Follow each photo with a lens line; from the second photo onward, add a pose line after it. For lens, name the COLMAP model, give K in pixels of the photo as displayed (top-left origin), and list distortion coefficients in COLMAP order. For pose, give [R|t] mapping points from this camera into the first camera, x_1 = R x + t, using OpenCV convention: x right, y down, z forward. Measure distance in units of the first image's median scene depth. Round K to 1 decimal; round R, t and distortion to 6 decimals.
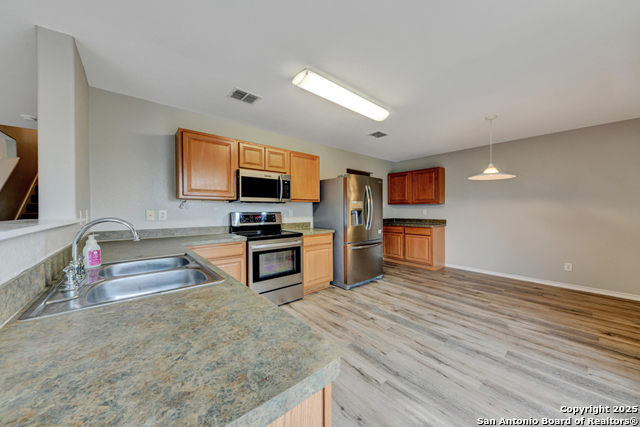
lens RADIAL K [[223.0, 0, 320.8], [0, 223.0, 207.0], [0, 0, 1]] dist [0.000751, -0.000953]
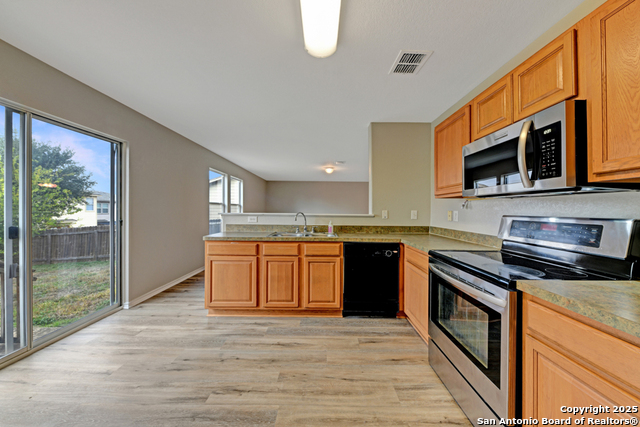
lens RADIAL K [[223.0, 0, 320.9], [0, 223.0, 210.9], [0, 0, 1]] dist [0.000751, -0.000953]
pose [[-0.645244, 0.001114, -0.763976, 0.339875], [0.005733, 0.999978, -0.003384, 0.011785], [0.763955, -0.006564, -0.645236, 0.964843]]
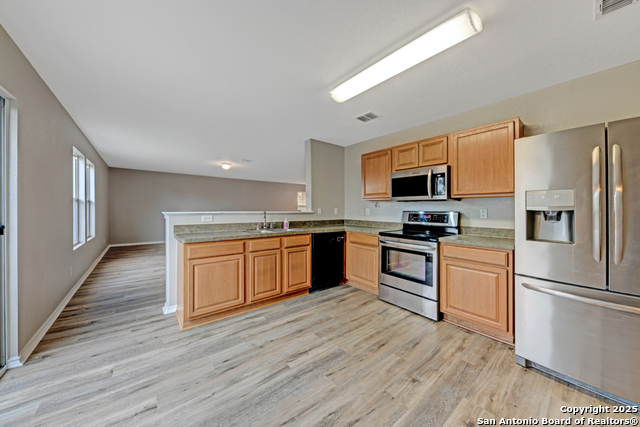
lens RADIAL K [[223.0, 0, 325.2], [0, 223.0, 208.9], [0, 0, 1]] dist [0.000751, -0.000953]
pose [[-0.012366, 0.005083, -0.999911, 0.681627], [0.009518, 0.999942, 0.004966, 0.004463], [0.999878, -0.009455, -0.012413, 0.595410]]
